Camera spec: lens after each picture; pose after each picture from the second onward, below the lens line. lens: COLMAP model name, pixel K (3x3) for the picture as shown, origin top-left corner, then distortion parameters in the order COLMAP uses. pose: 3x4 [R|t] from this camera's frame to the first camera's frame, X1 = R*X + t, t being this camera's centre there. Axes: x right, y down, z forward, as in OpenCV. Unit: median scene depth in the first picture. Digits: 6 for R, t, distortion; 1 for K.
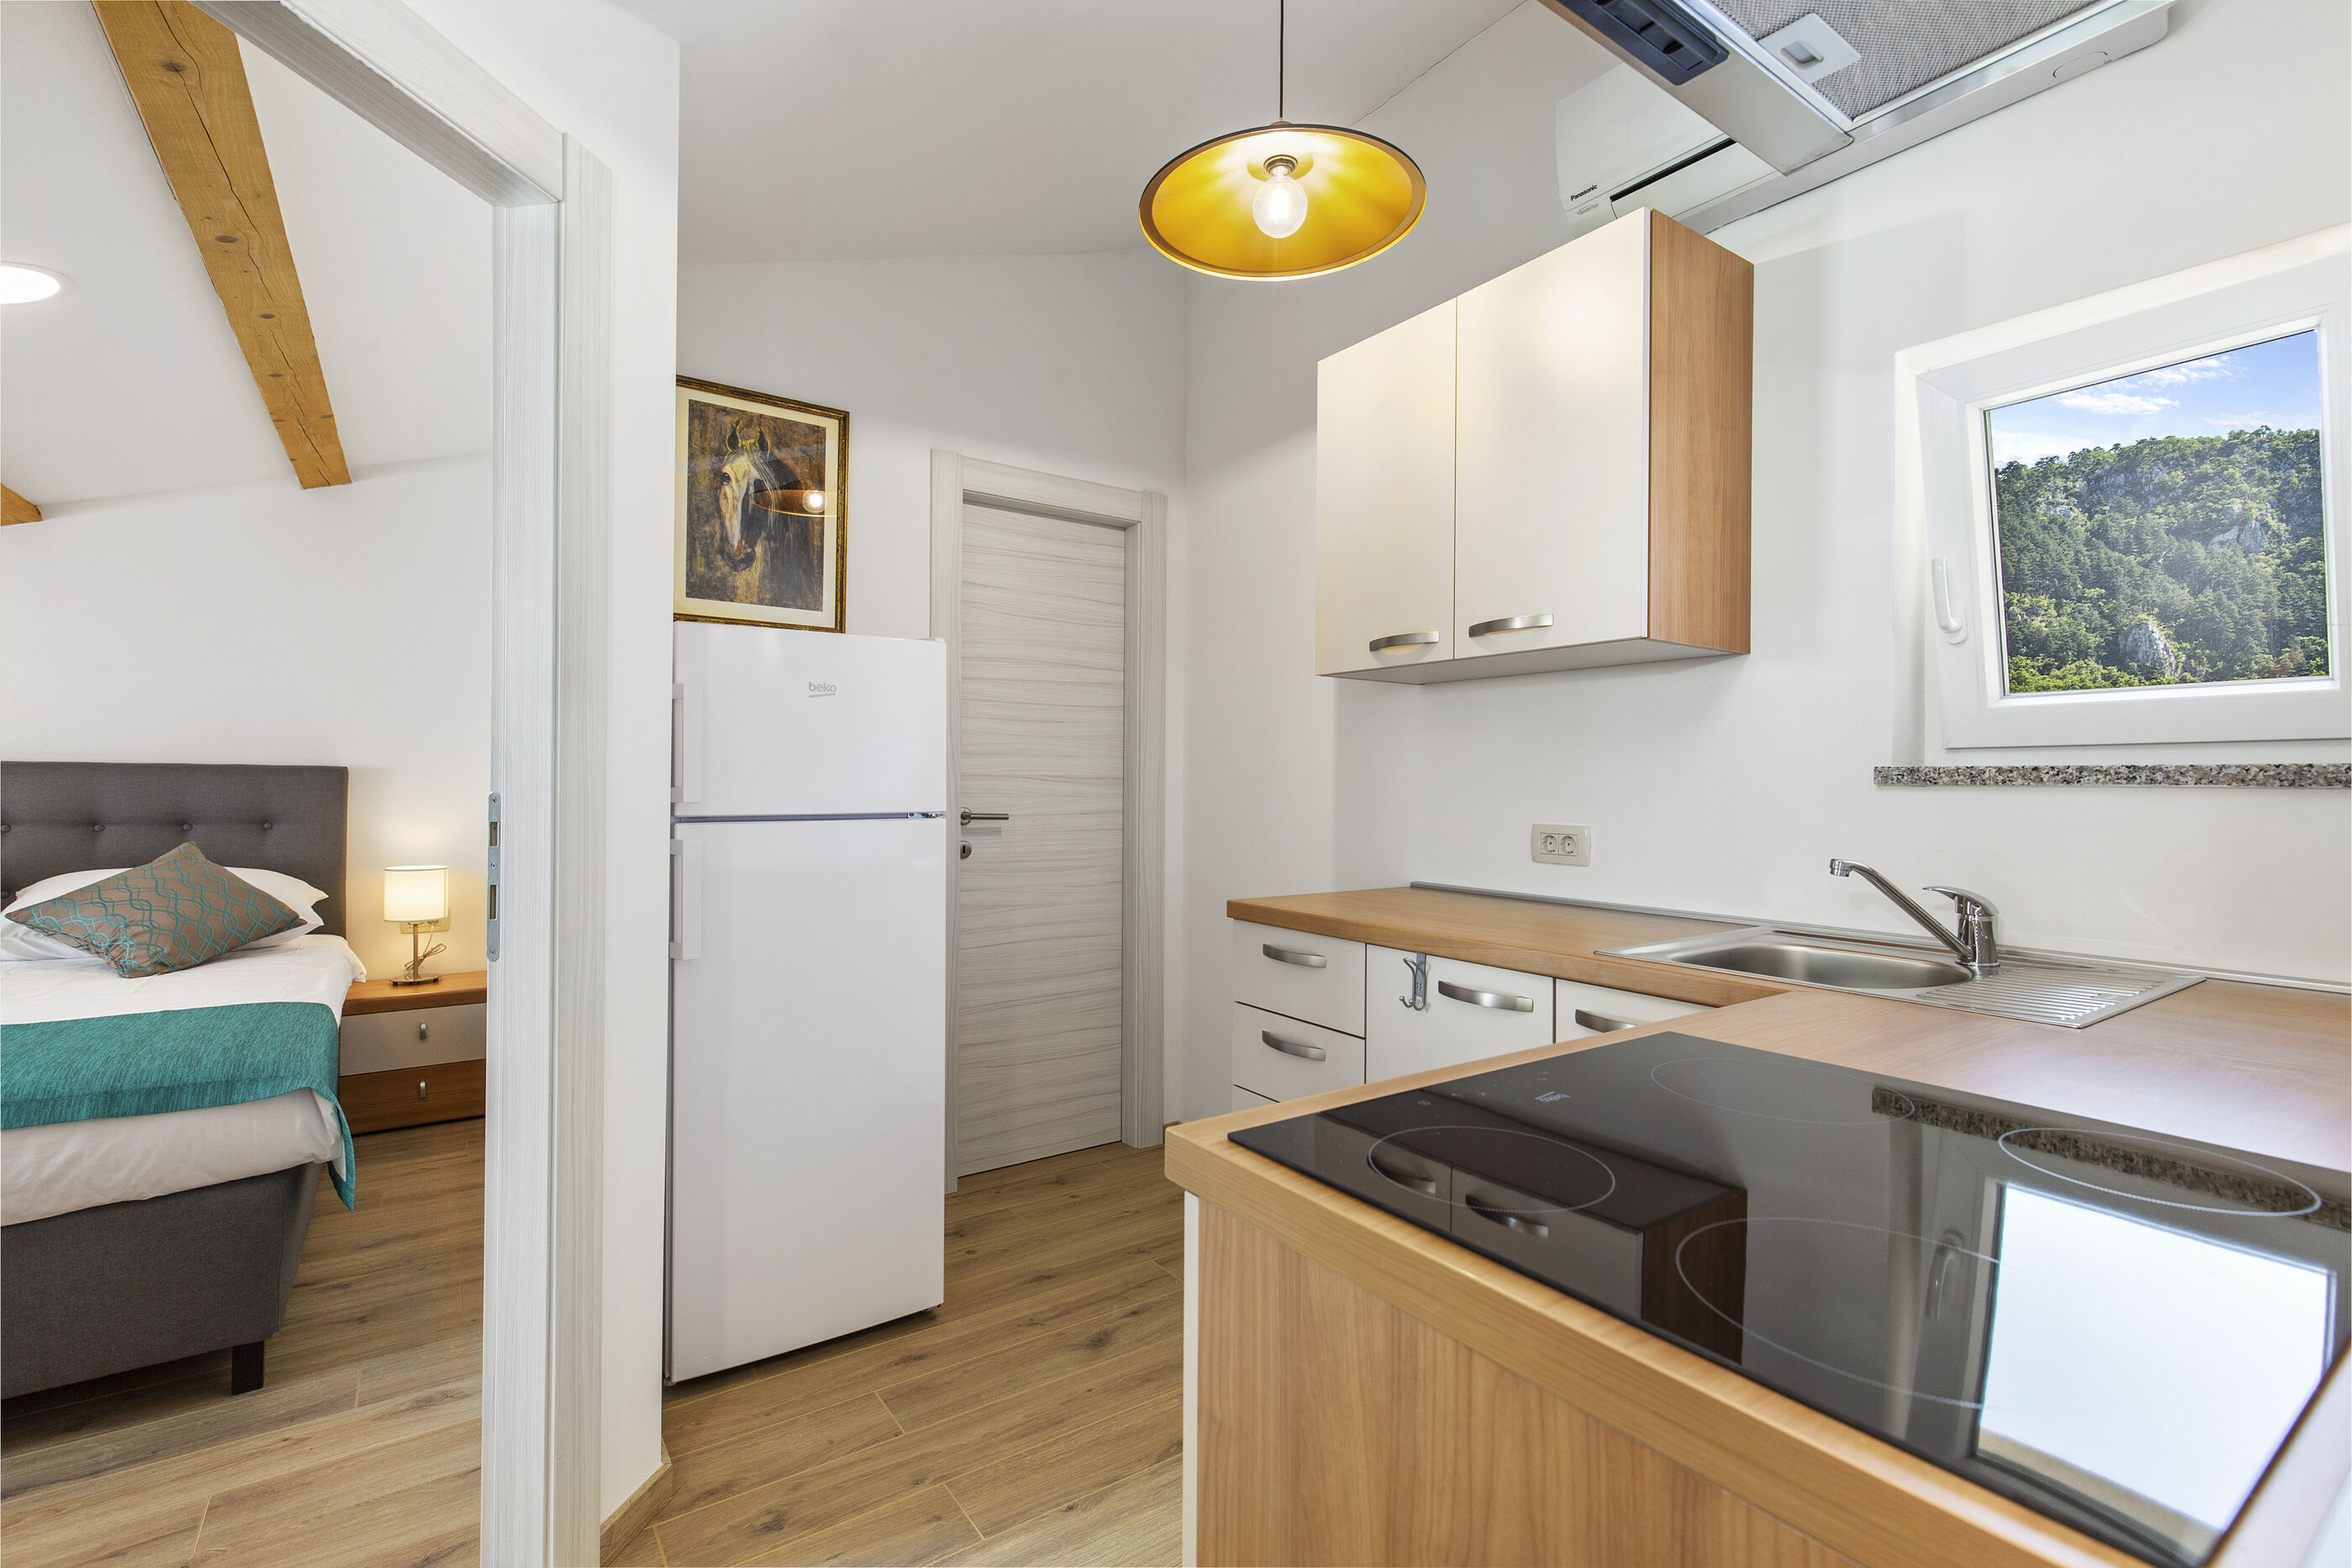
lens RADIAL K [[1067.6, 0, 1176.0], [0, 1067.6, 784.0], [0, 0, 1]] dist [0.008065, 0.000242]
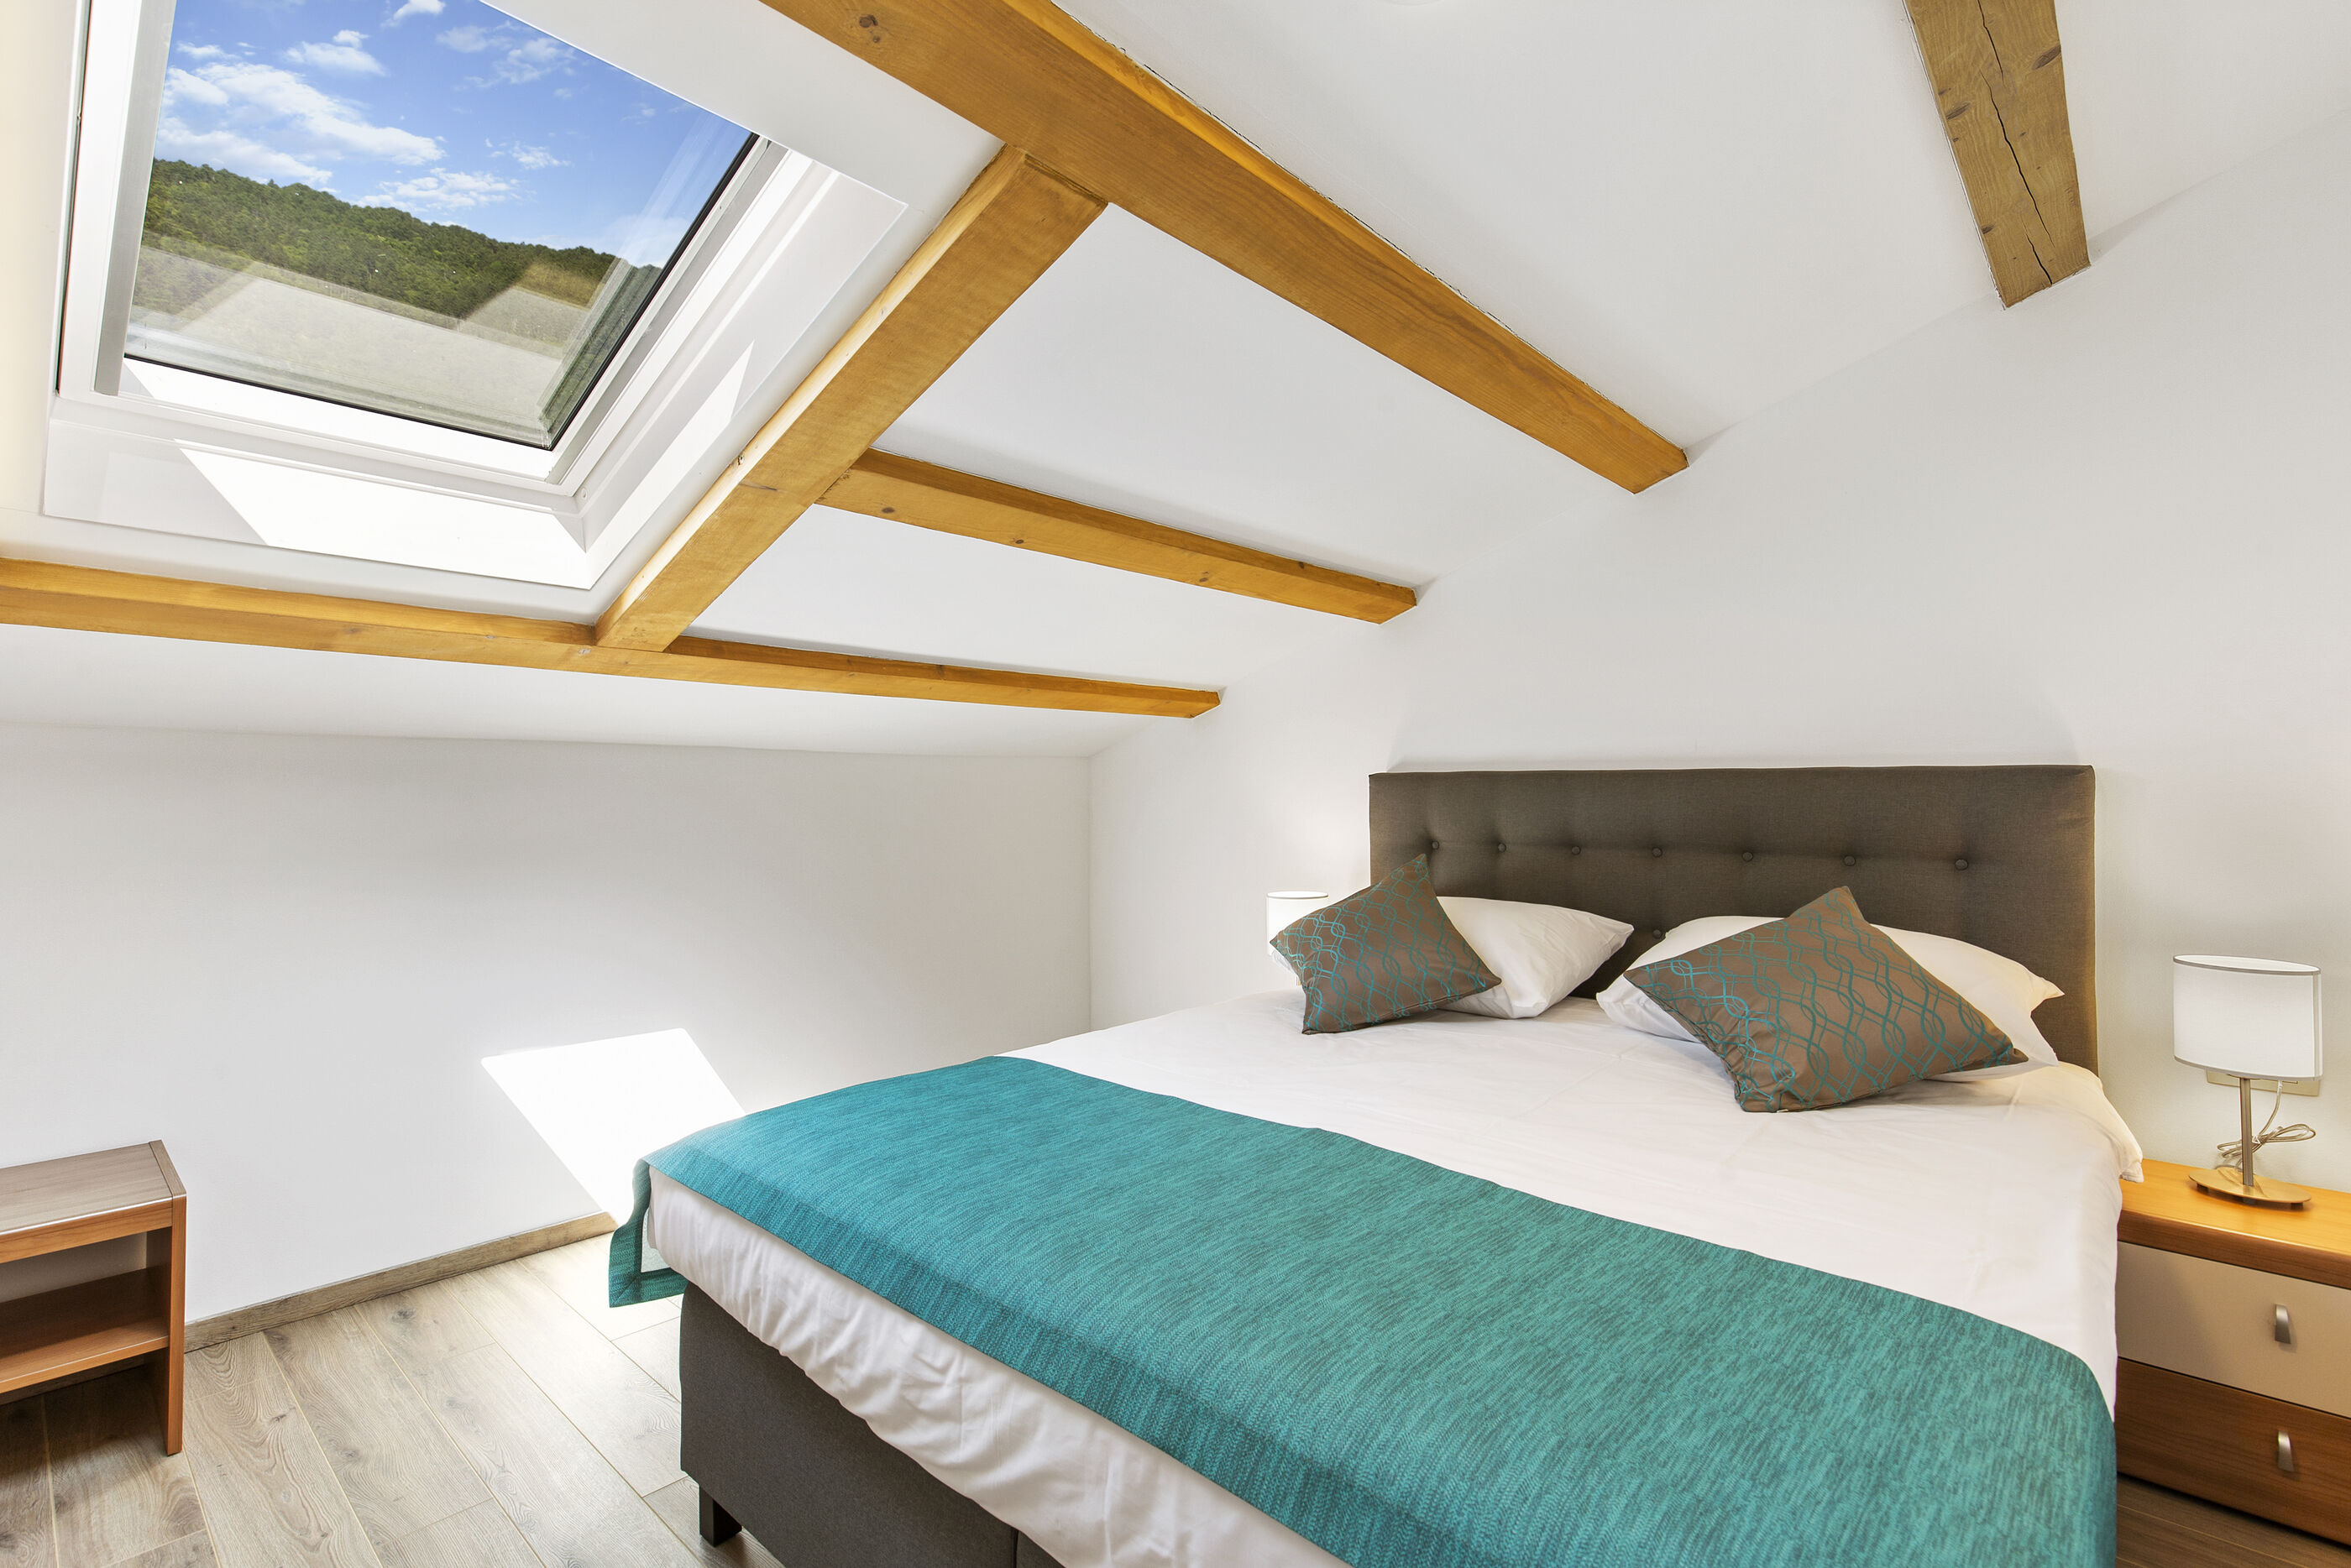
lens RADIAL K [[1067.1, 0, 1175.5], [0, 1067.1, 784.0], [0, 0, 1]] dist [0.008065, 0.000242]
pose [[0.217008, -0.018866, -0.975987, -0.344426], [0.008196, 0.999813, -0.017504, -0.000079], [0.976135, -0.004201, 0.217122, 0.430382]]
